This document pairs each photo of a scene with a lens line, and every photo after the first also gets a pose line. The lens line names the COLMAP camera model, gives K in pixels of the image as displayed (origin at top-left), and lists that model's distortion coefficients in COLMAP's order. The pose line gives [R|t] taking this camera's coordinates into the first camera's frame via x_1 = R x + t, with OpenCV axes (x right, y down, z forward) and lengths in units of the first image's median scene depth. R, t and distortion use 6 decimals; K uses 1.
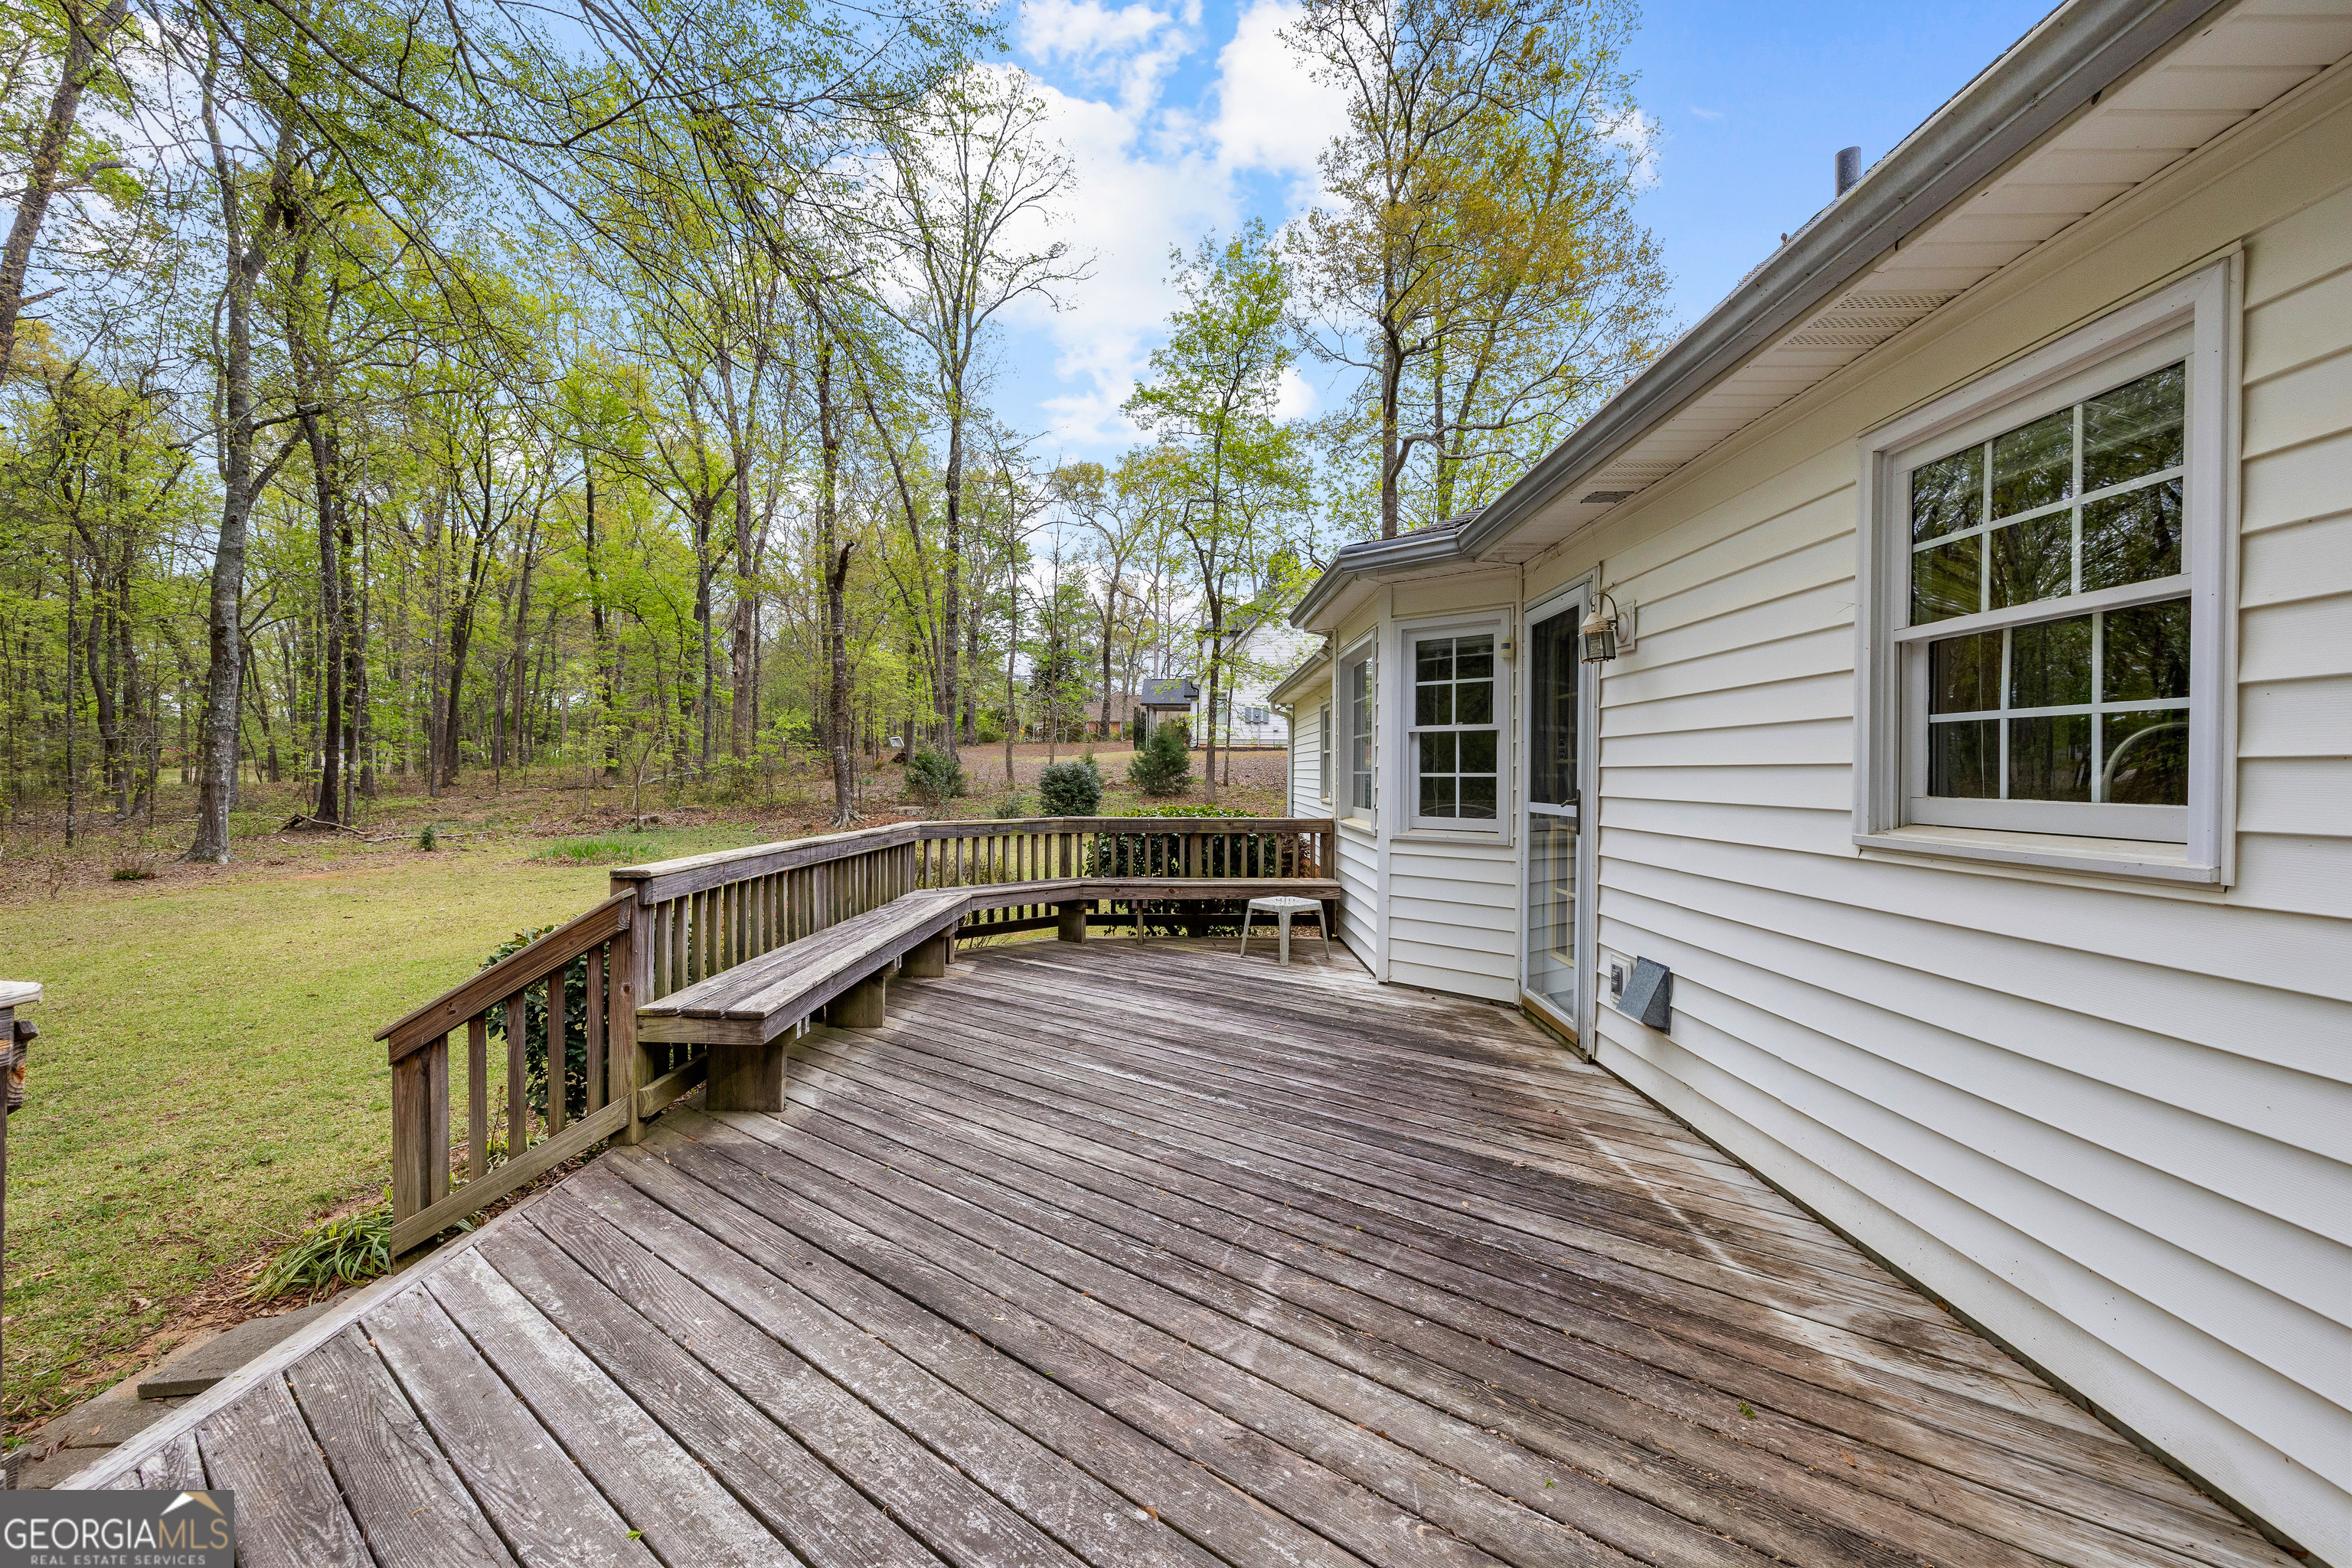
lens RADIAL K [[986.1, 0, 1176.7], [0, 986.1, 777.4], [0, 0, 1]] dist [0.001632, -0.000331]
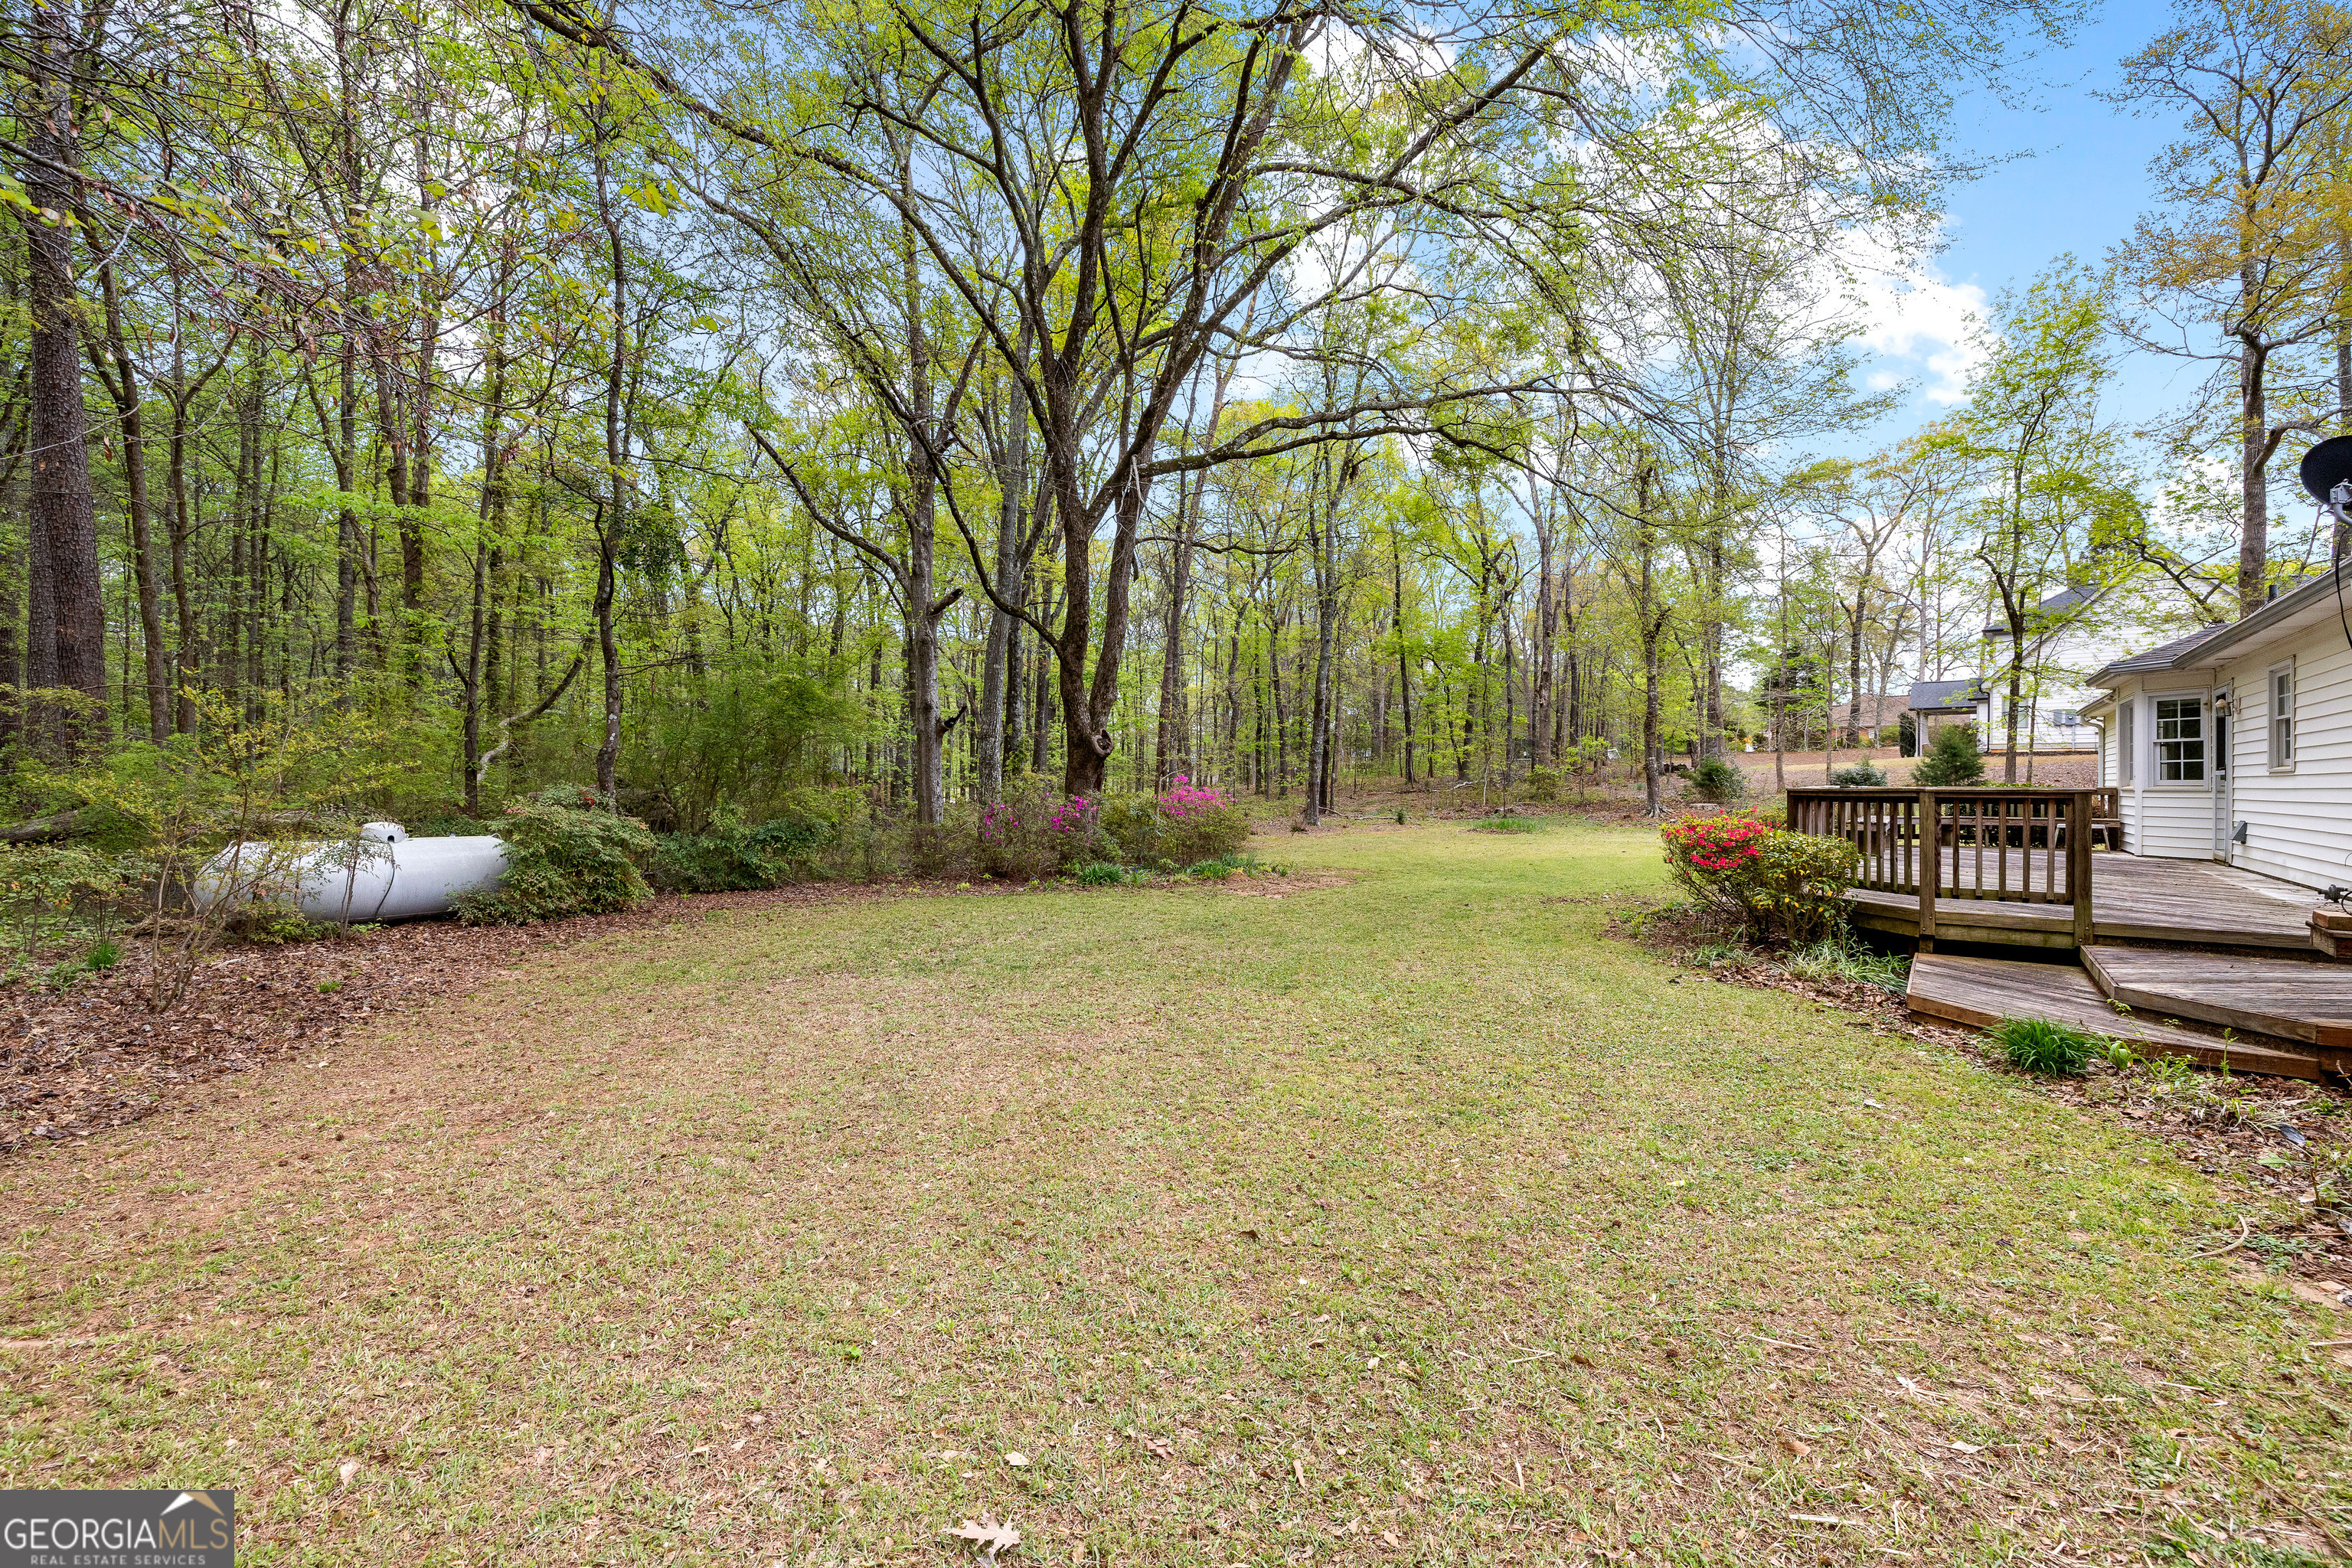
lens RADIAL K [[986.1, 0, 1180.9], [0, 986.1, 782.6], [0, 0, 1]] dist [0.001632, -0.000331]
pose [[0.793537, -0.002937, -0.608515, -0.045435], [-0.002041, 0.999970, -0.007488, 0.020337], [0.608519, 0.007184, 0.793507, -0.636552]]
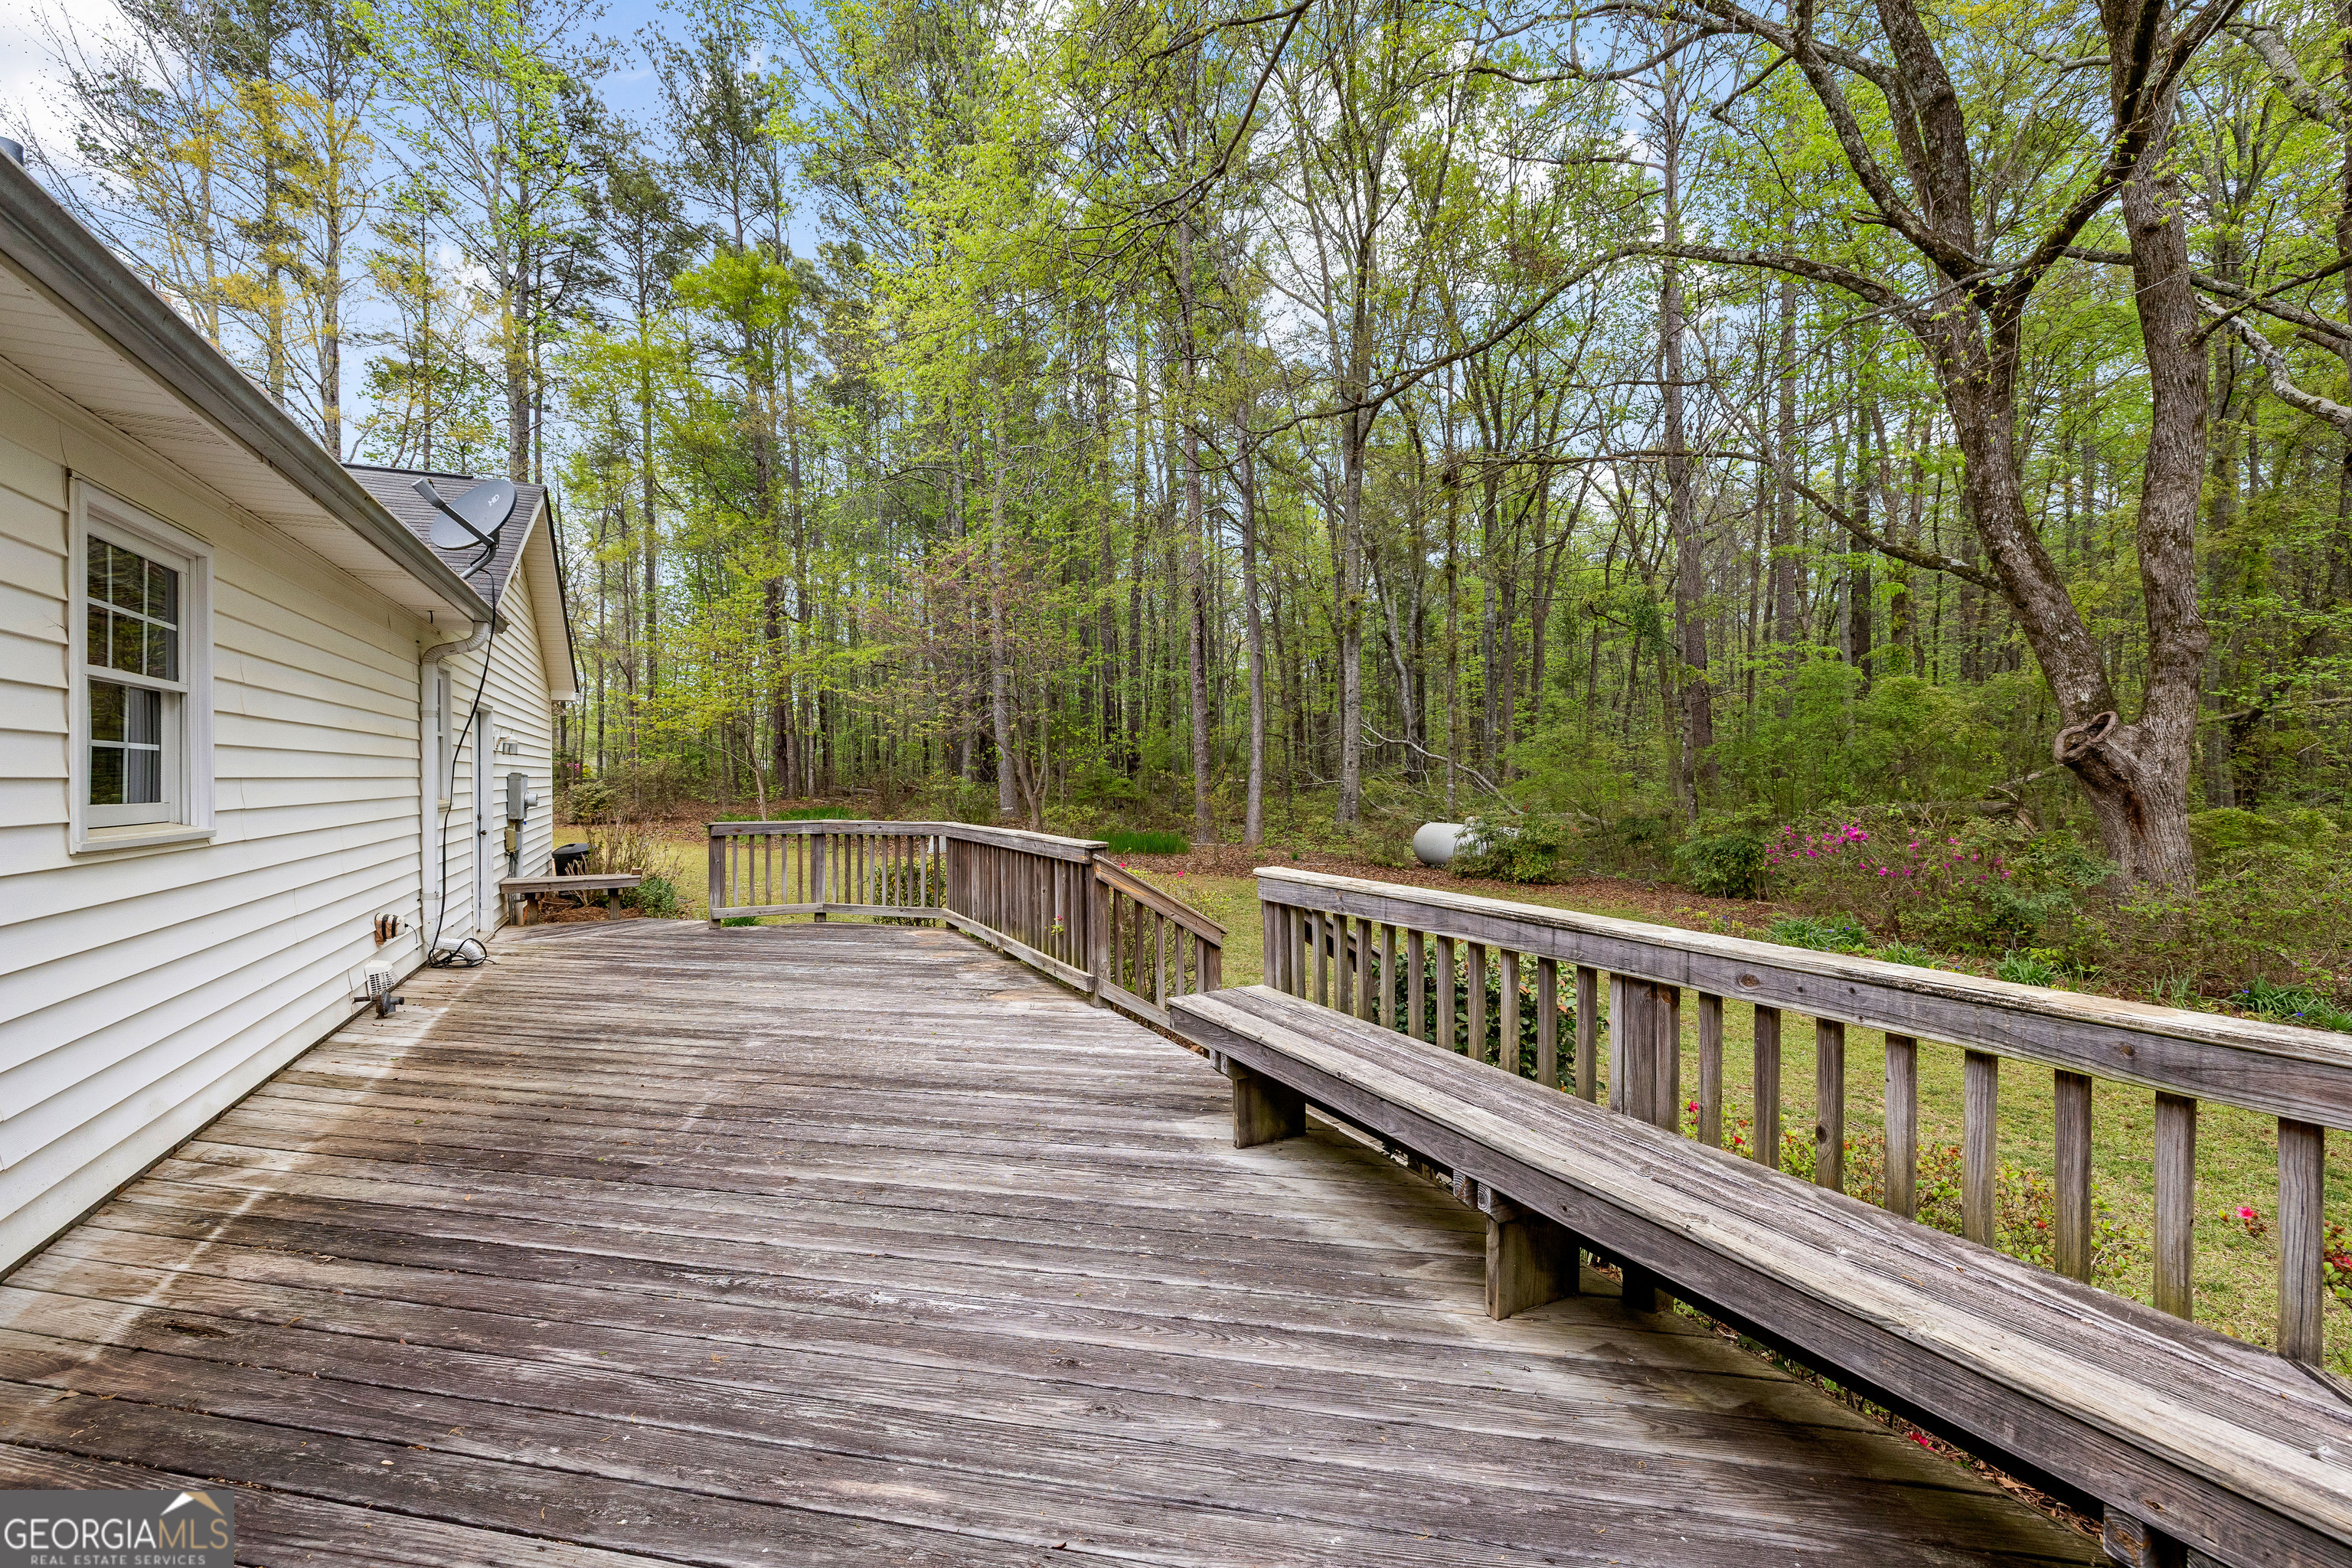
lens RADIAL K [[986.1, 0, 1173.8], [0, 986.1, 780.4], [0, 0, 1]] dist [0.001632, -0.000331]
pose [[-0.890023, -0.001503, -0.455913, 0.015661], [-0.003545, 0.999987, 0.003624, -0.002689], [0.455902, 0.004842, -0.890017, 0.346065]]
